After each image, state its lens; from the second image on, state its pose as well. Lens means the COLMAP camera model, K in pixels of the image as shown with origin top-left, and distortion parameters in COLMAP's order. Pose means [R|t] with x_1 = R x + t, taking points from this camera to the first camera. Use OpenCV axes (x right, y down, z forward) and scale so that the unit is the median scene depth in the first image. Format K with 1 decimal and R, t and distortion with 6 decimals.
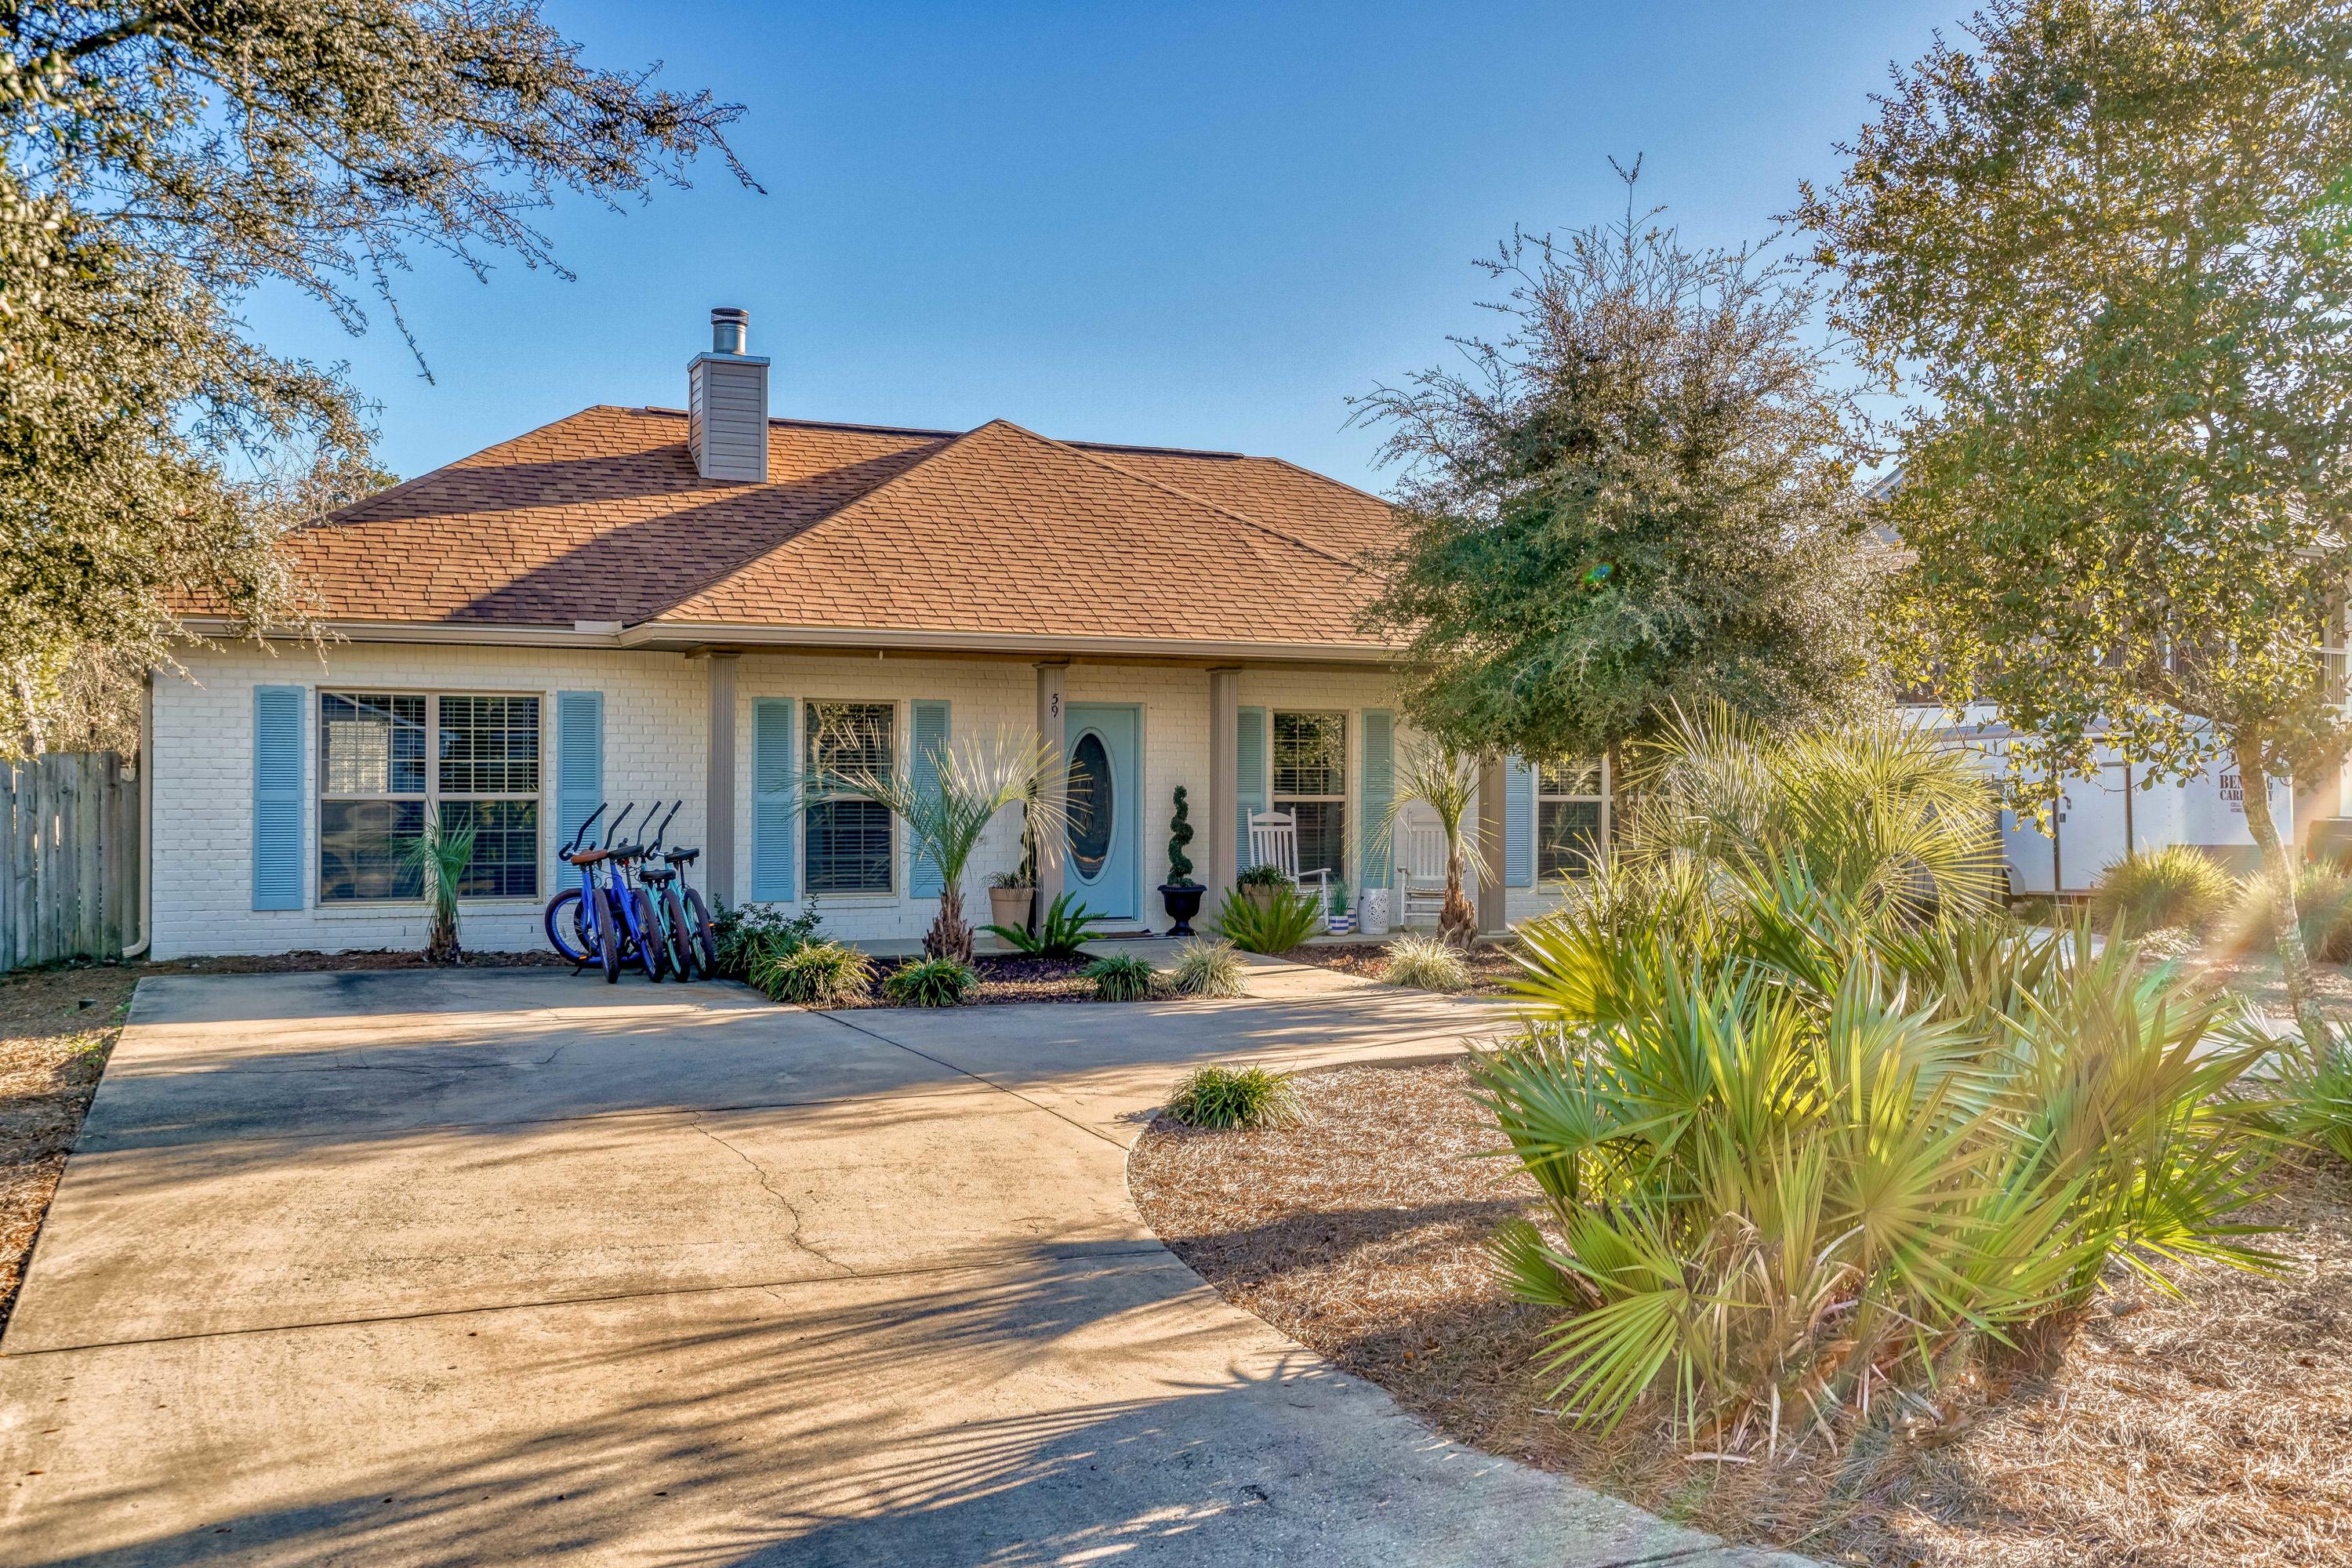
lens RADIAL K [[2092.8, 0, 1176.8], [0, 2092.8, 779.9], [0, 0, 1]] dist [0.018548, -0.005402]
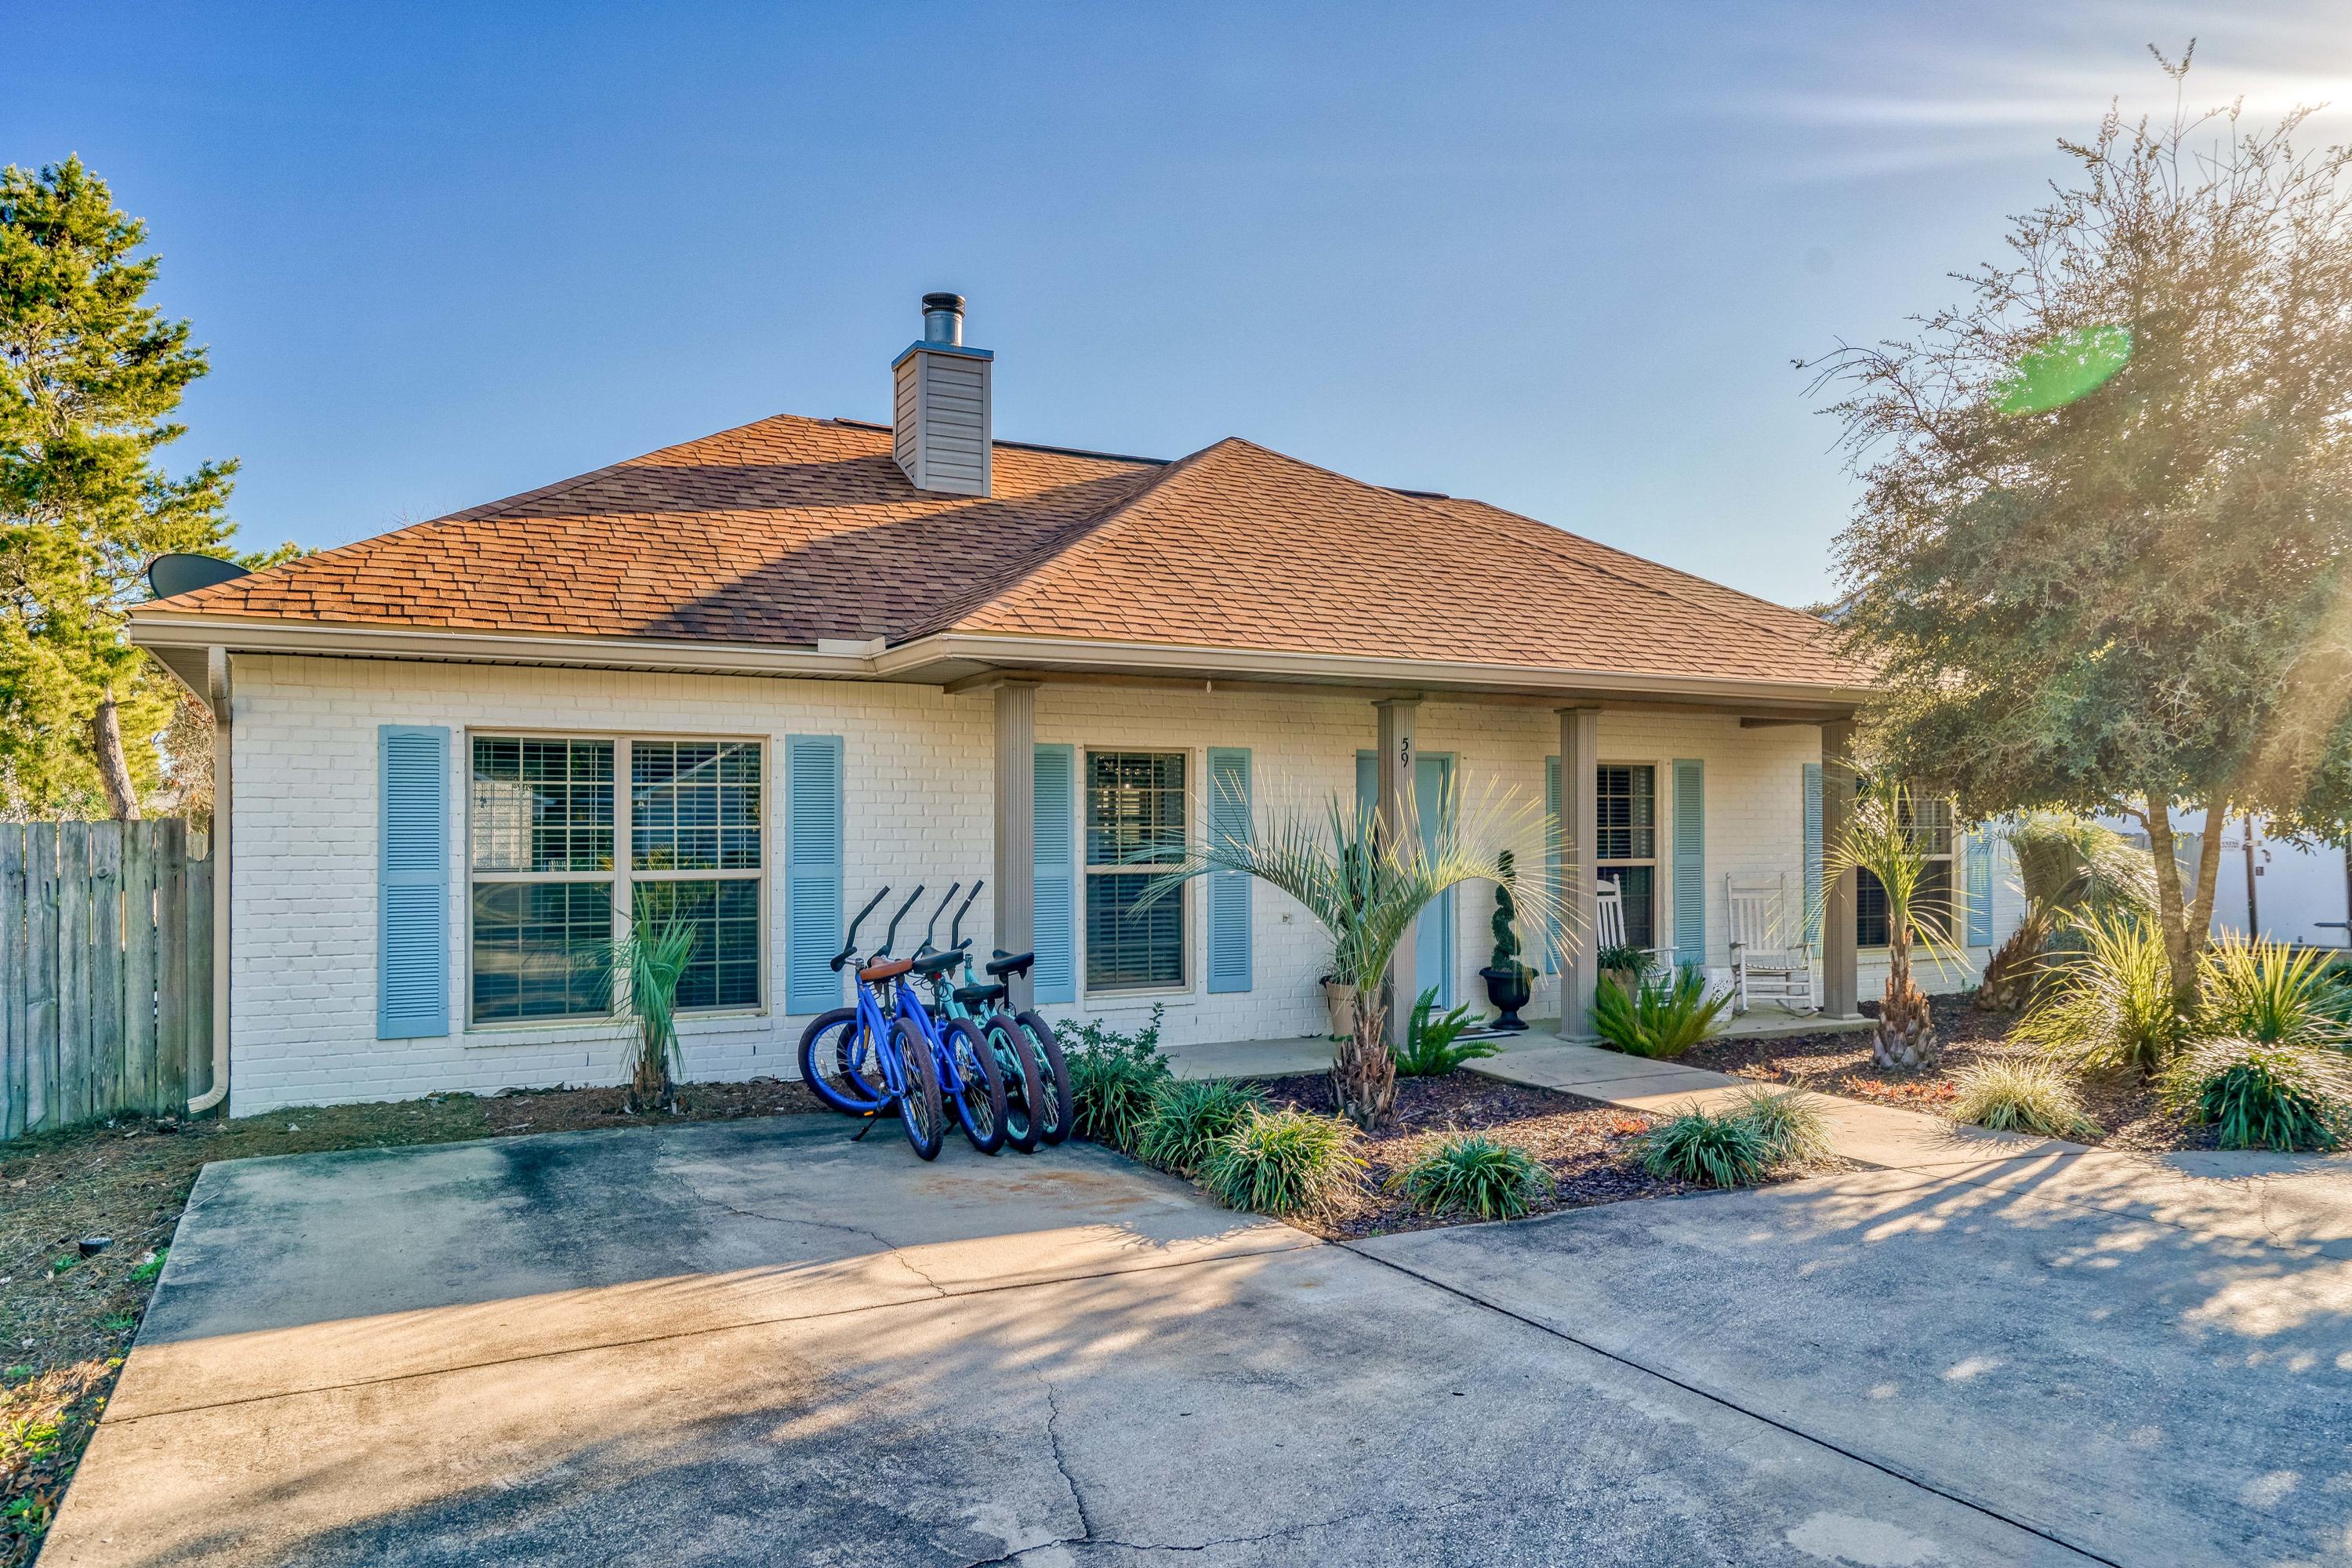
lens RADIAL K [[1565.7, 0, 1166.5], [0, 1565.7, 823.0], [0, 0, 1]] dist [-0.003009, 0.009114]
pose [[0.998403, -0.007252, 0.056022, -0.188230], [0.007609, 0.999952, -0.006165, -0.005861], [-0.055975, 0.006582, 0.998410, 0.423076]]
